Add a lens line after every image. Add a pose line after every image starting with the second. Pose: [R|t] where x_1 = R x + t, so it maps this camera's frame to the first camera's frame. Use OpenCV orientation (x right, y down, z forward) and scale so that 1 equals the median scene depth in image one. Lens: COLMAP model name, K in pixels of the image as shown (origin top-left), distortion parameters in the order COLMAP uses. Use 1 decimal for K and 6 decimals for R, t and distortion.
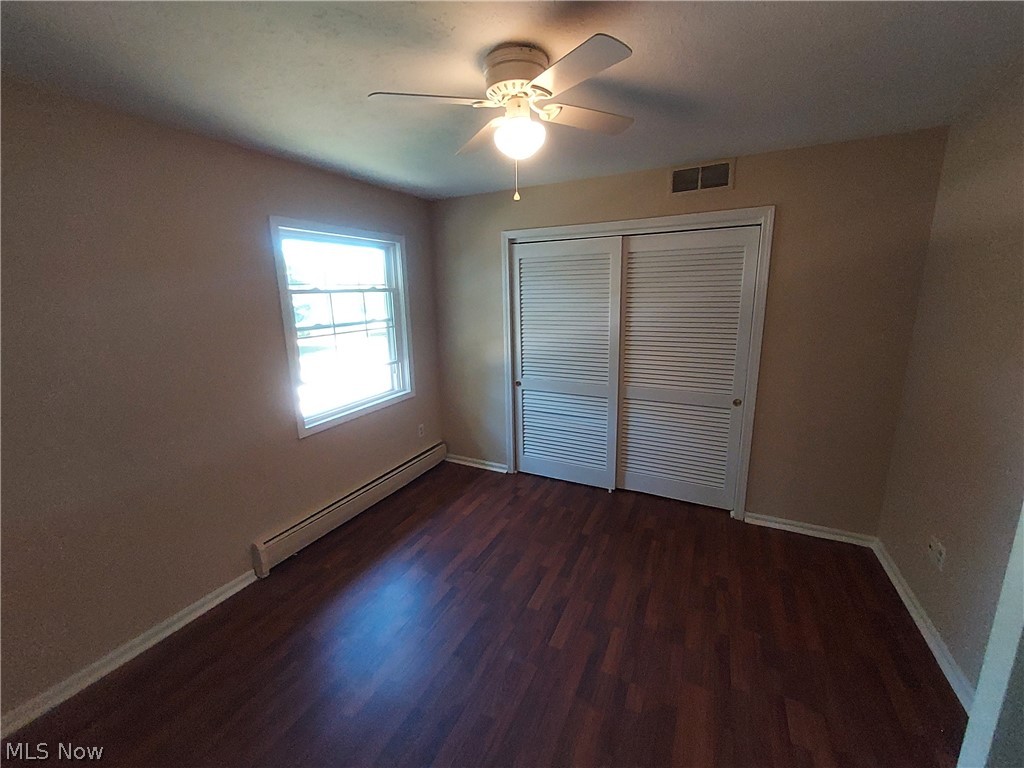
lens RADIAL K [[407.0, 0, 513.0], [0, 407.0, 377.3], [0, 0, 1]] dist [0.002378, -0.000084]
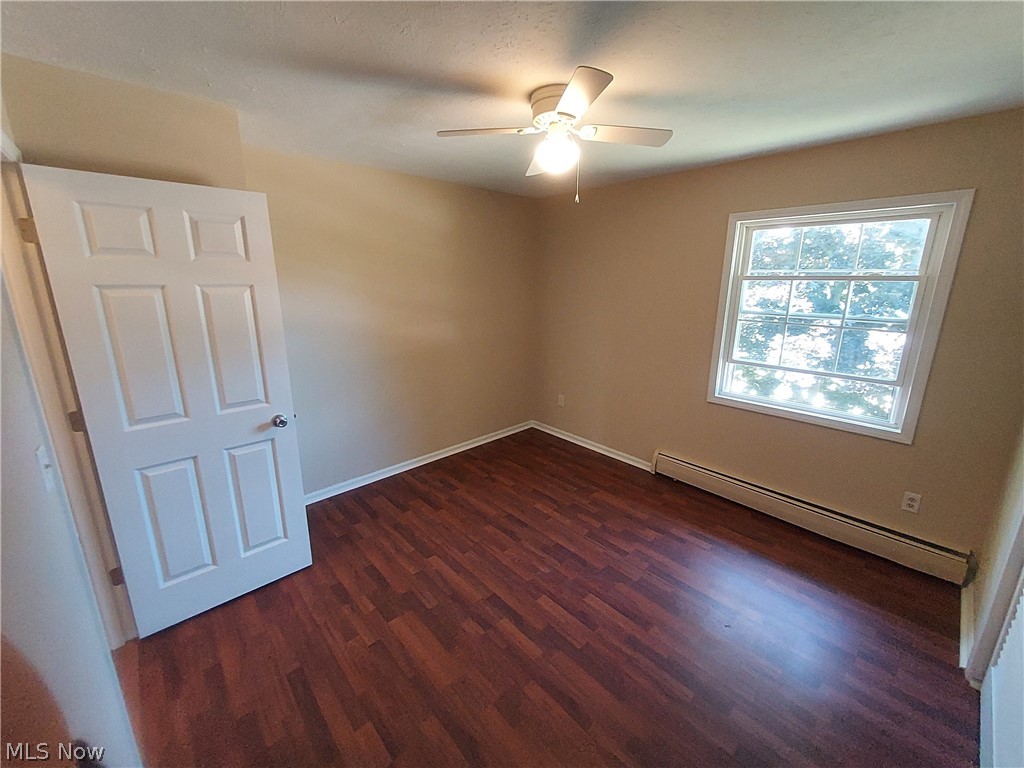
lens RADIAL K [[407.0, 0, 513.6], [0, 407.0, 378.9], [0, 0, 1]] dist [0.002378, -0.000084]
pose [[-0.358355, 0.249278, -0.899690, 0.937686], [-0.194971, 0.922460, 0.333246, -0.246501], [0.912999, 0.294834, -0.281966, 1.010021]]
